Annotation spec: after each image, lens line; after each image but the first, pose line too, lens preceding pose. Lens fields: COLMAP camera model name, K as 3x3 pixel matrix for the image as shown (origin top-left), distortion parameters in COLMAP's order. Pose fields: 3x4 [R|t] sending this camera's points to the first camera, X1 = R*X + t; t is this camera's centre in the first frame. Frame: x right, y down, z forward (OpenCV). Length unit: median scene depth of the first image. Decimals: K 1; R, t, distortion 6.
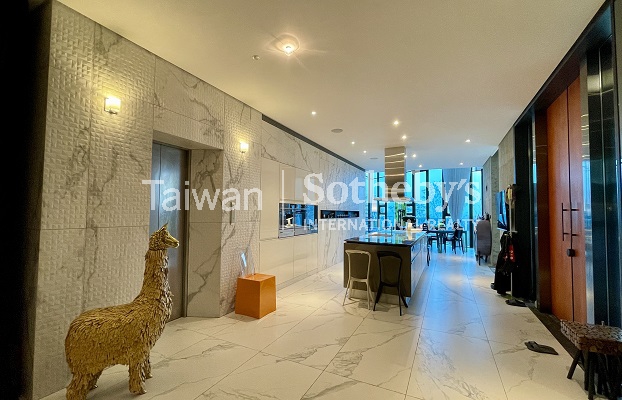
lens RADIAL K [[270.3, 0, 308.8], [0, 270.3, 199.9], [0, 0, 1]] dist [0.002651, 0.000035]
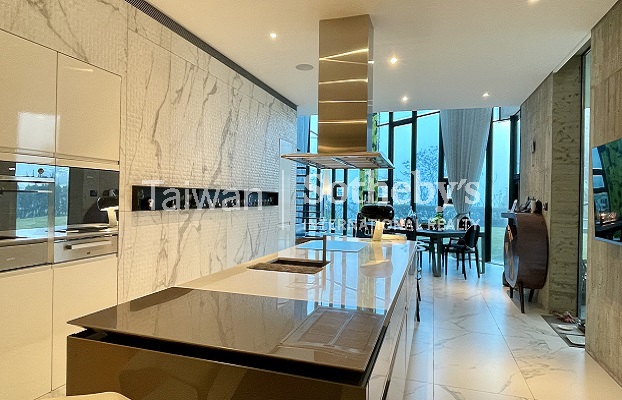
lens RADIAL K [[386.7, 0, 313.3], [0, 386.7, 198.1], [0, 0, 1]] dist [-0.005684, -0.000591]
pose [[0.985311, 0.007357, 0.170612, 0.174139], [-0.015669, 0.998752, 0.047420, 0.023375], [-0.170050, -0.049397, 0.984197, 0.433347]]
